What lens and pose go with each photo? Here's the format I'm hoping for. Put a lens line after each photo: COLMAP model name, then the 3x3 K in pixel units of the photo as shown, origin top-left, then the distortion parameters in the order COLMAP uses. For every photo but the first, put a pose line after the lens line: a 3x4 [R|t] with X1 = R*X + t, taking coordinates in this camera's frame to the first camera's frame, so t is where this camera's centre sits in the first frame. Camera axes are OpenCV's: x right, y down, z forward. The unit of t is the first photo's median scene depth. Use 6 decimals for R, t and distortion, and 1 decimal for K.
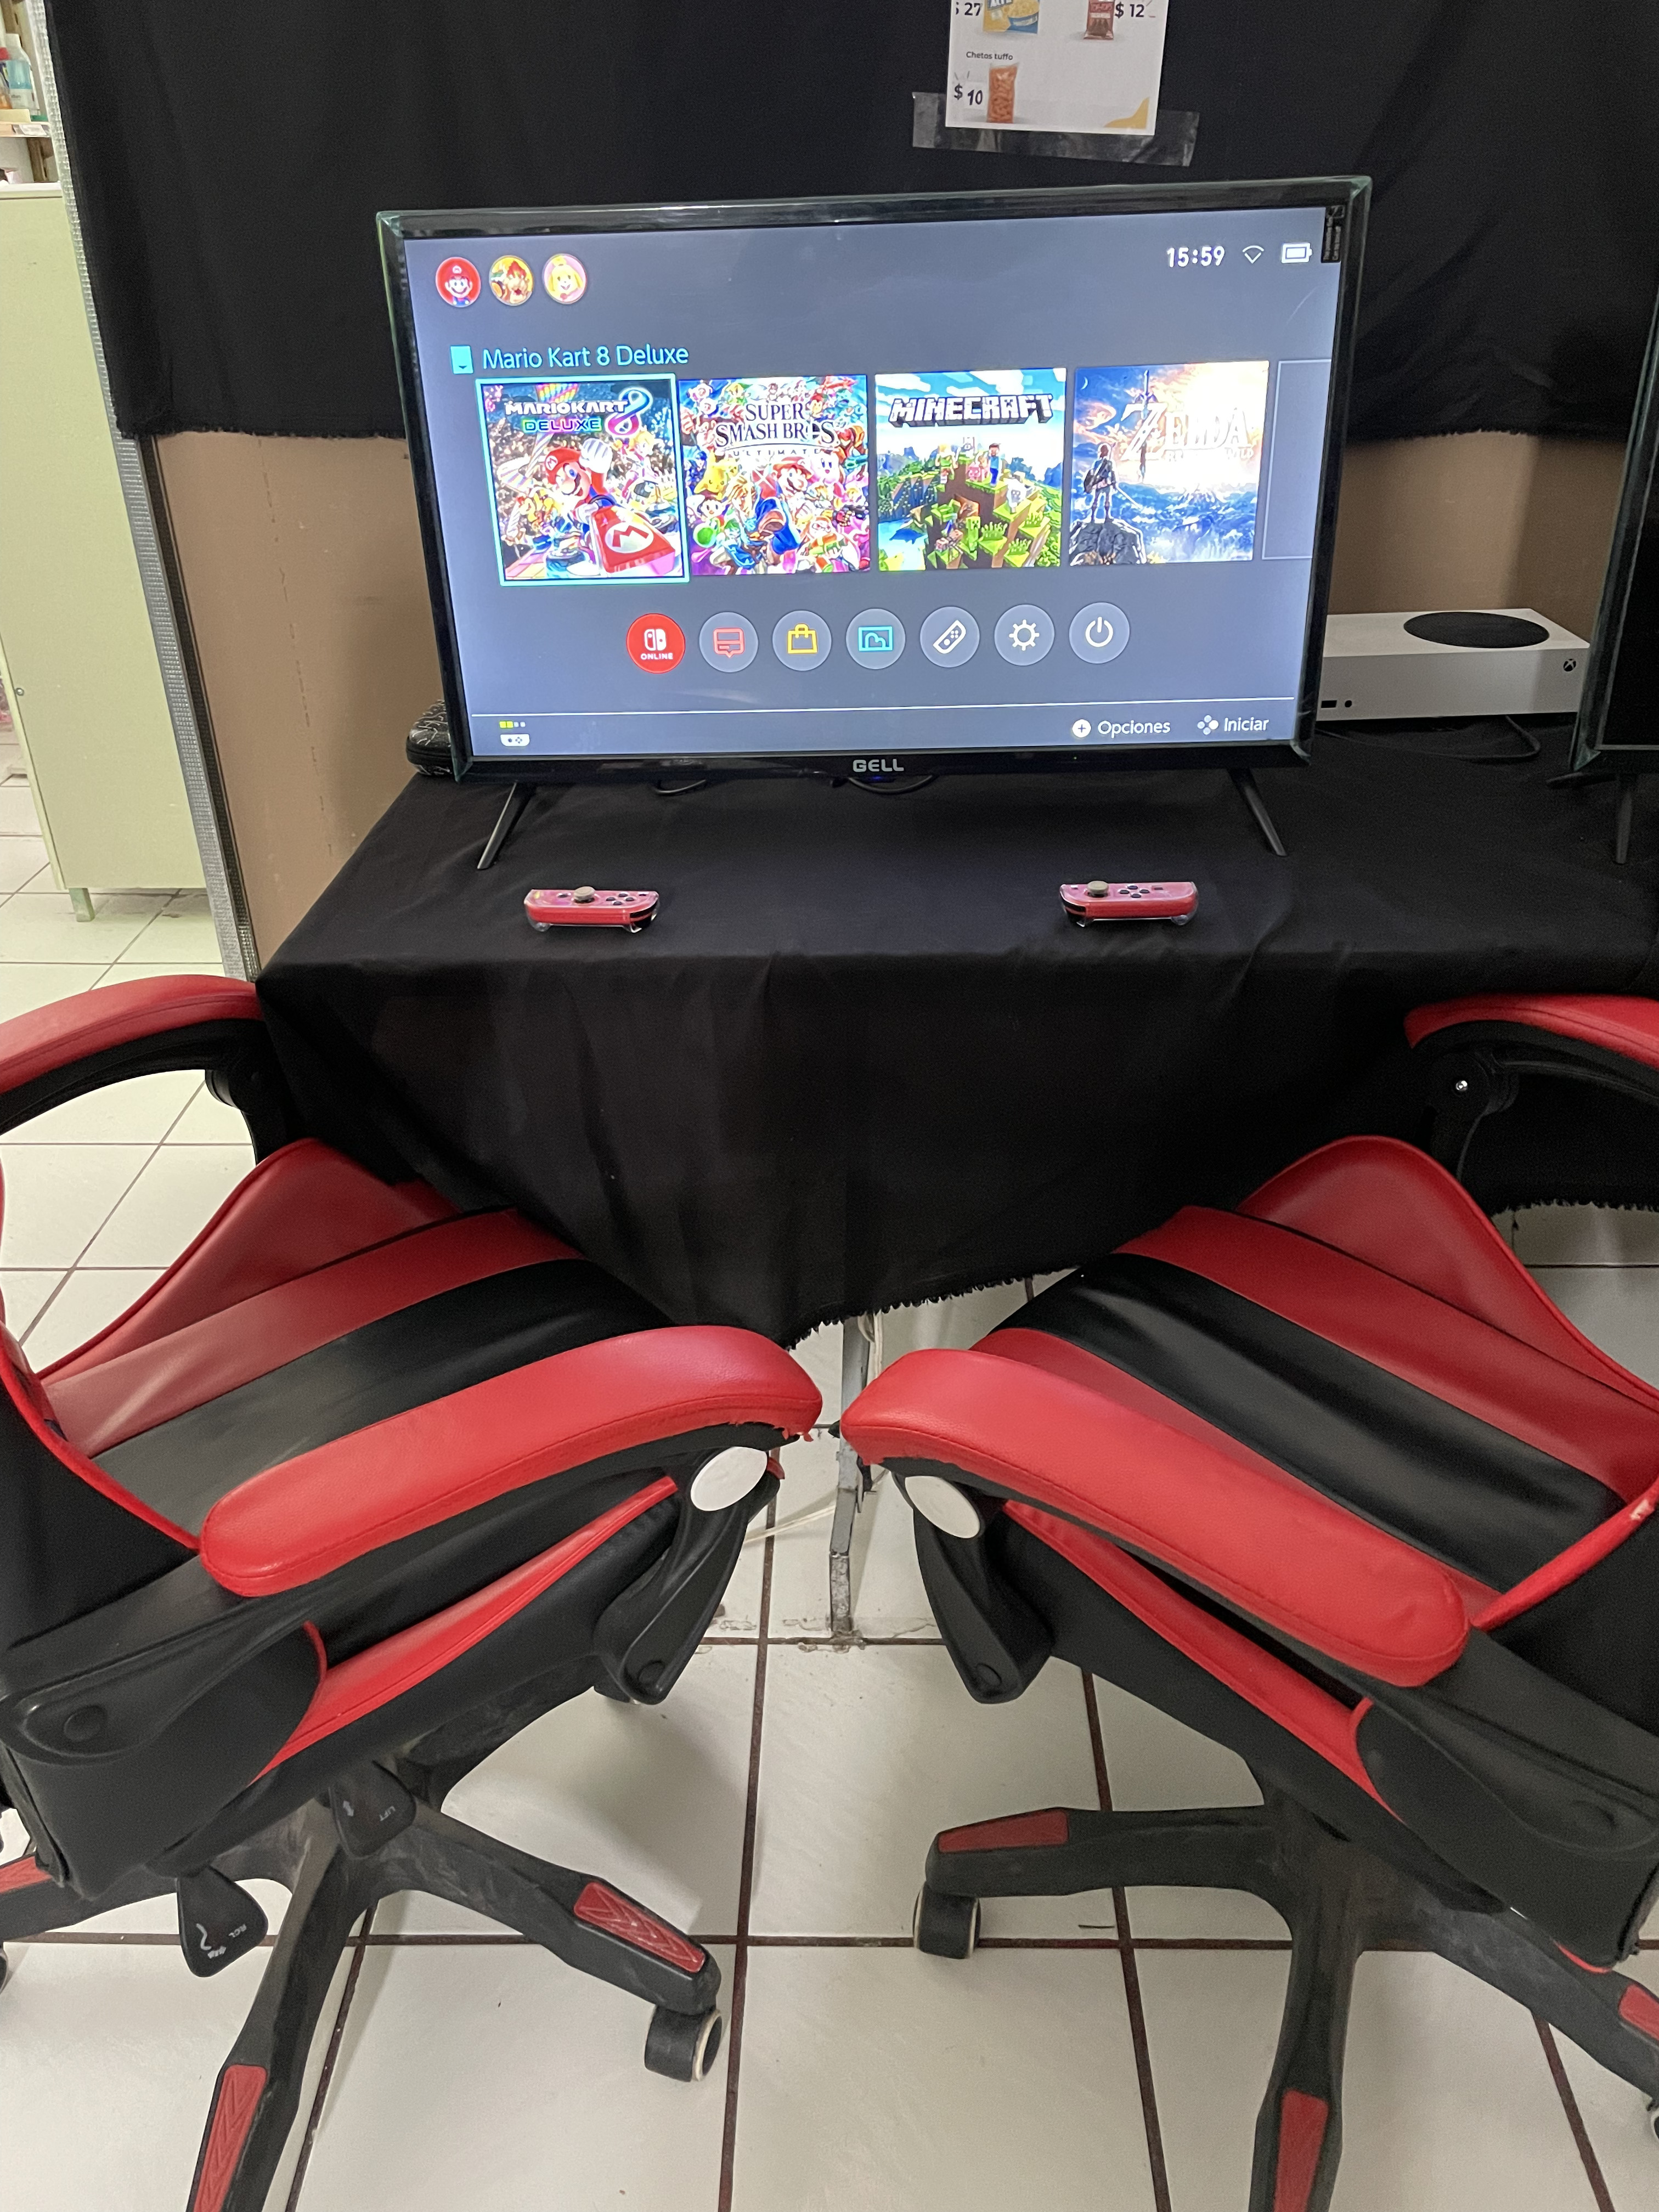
lens RADIAL K [[1662.3, 0, 831.5], [0, 1662.3, 1102.5], [0, 0, 1]] dist [0.018532, -0.040330]
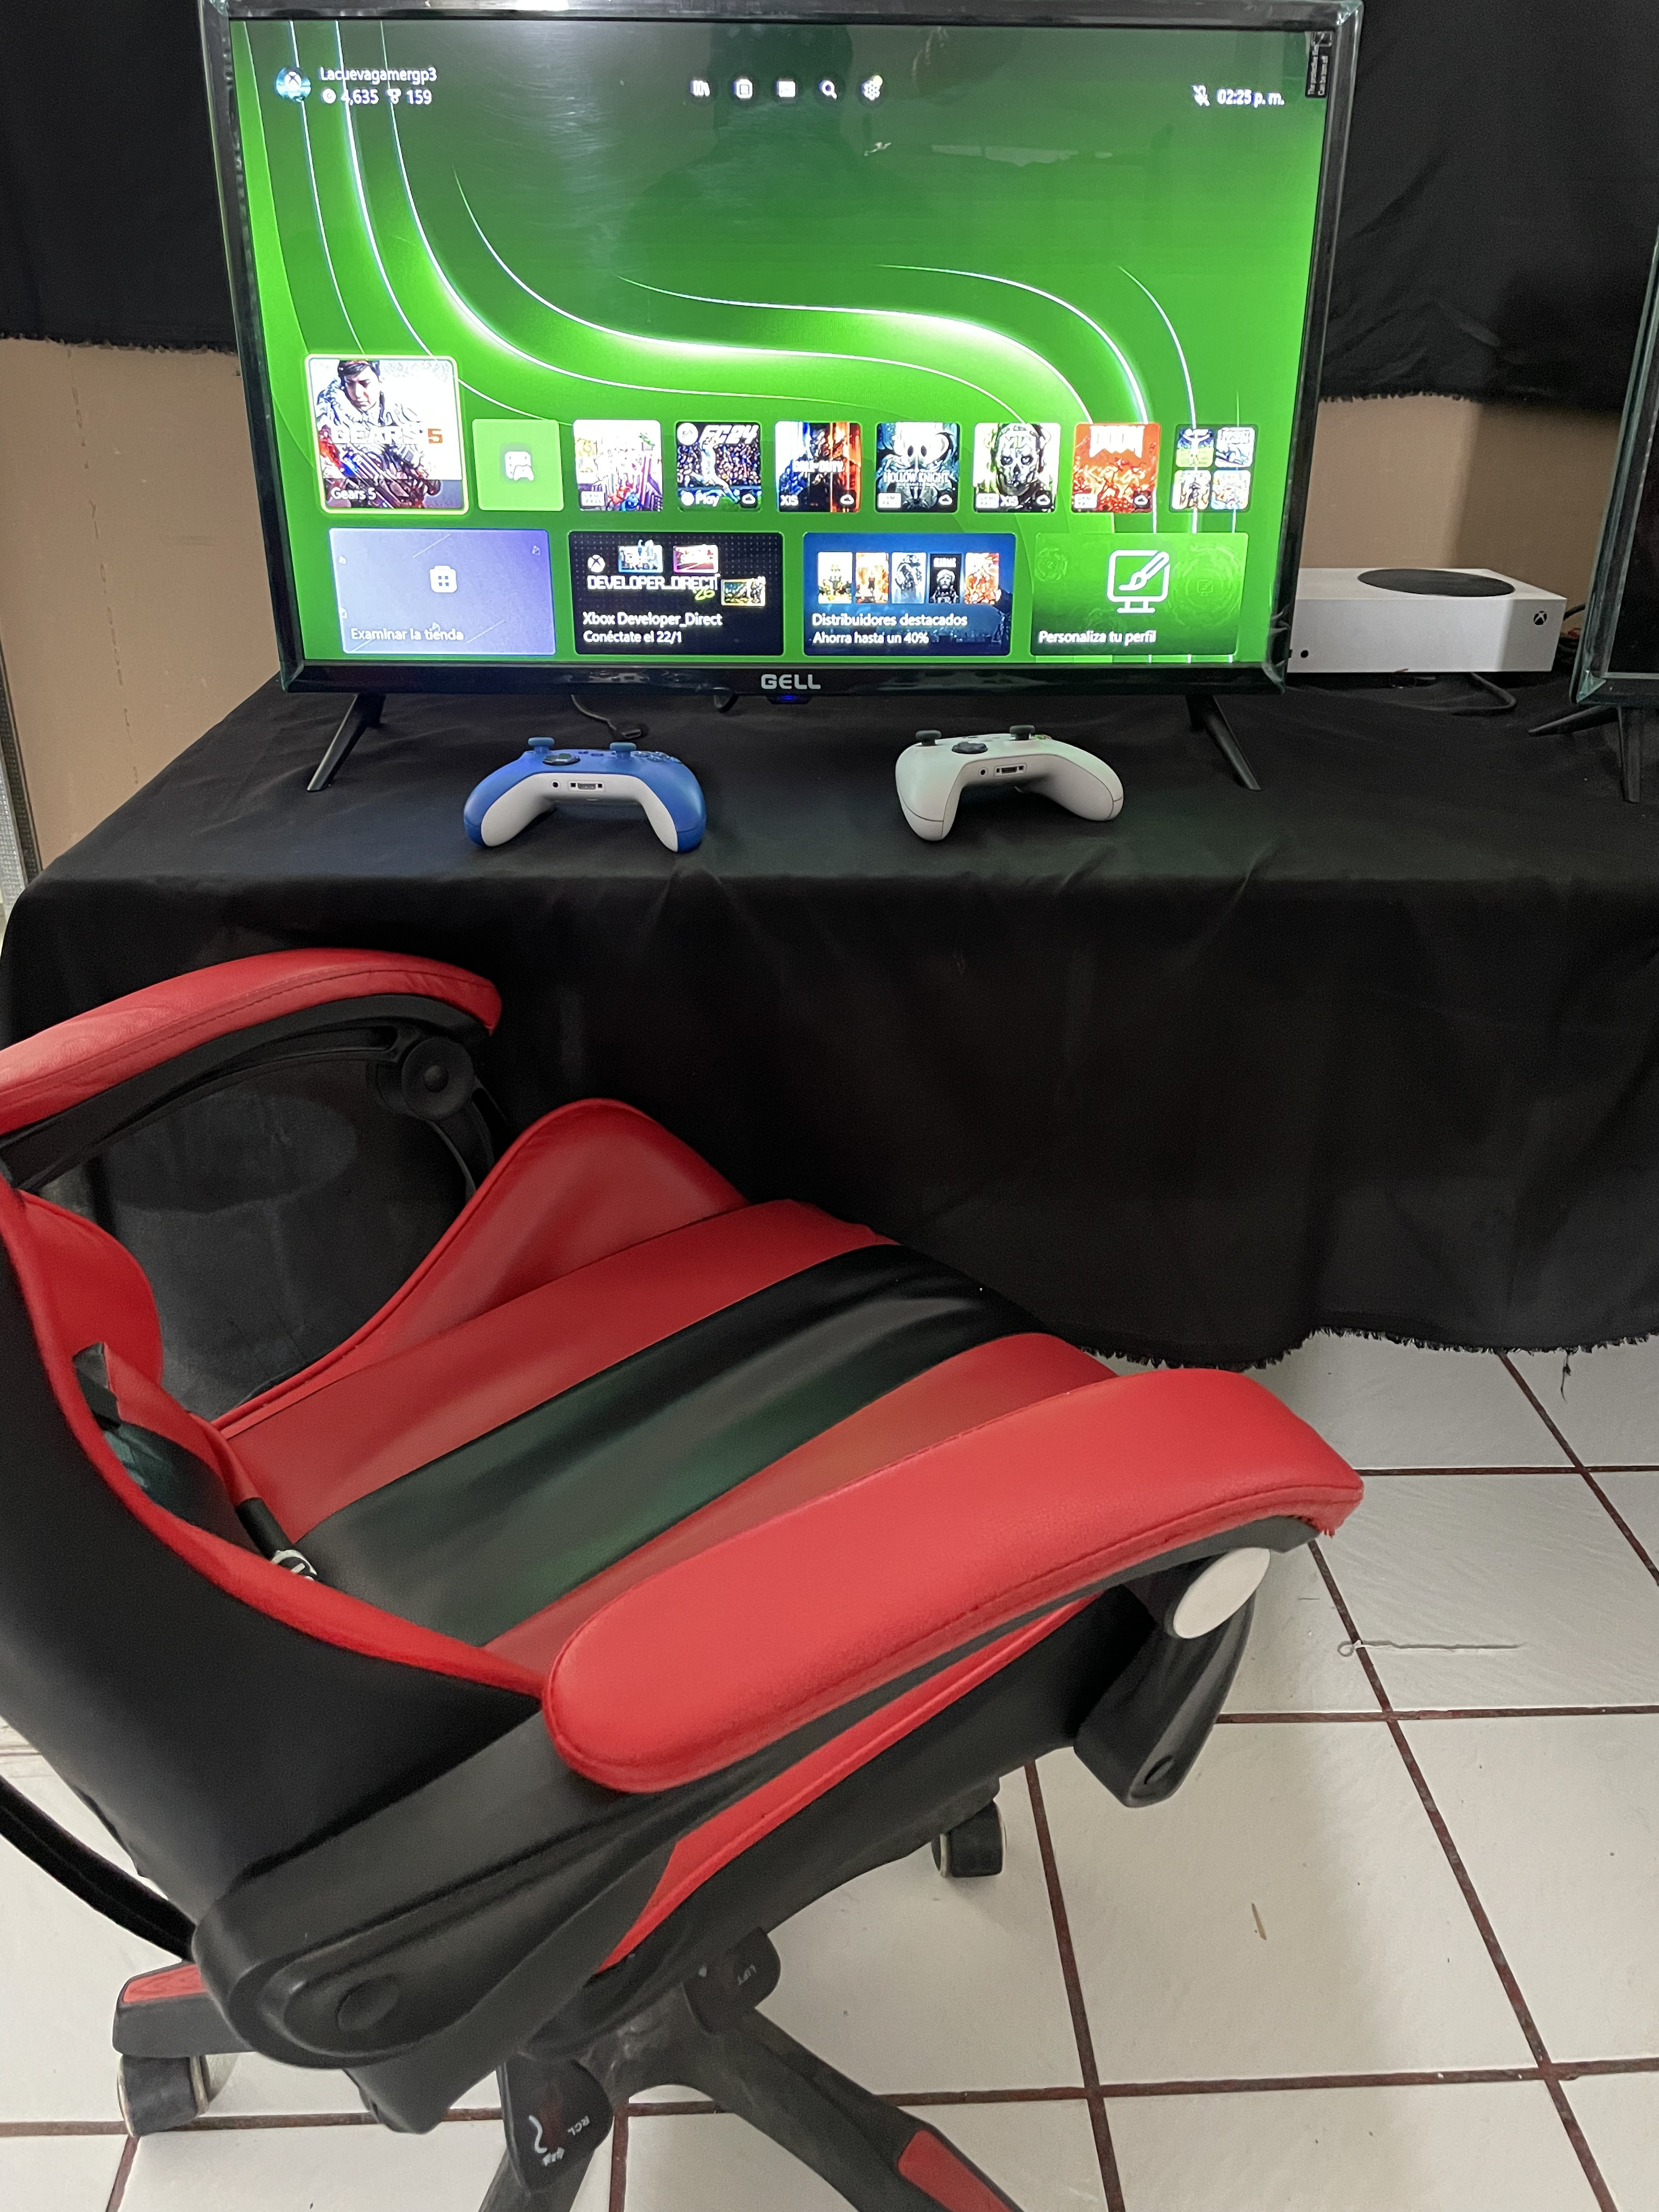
lens RADIAL K [[1662.3, 0, 830.3], [0, 1662.3, 1110.3], [0, 0, 1]] dist [0.018532, -0.040330]
pose [[0.996649, 0.002349, 0.081762, -0.020773], [0.002009, 0.998583, -0.053185, 0.061966], [-0.081771, 0.053171, 0.995232, 0.160297]]
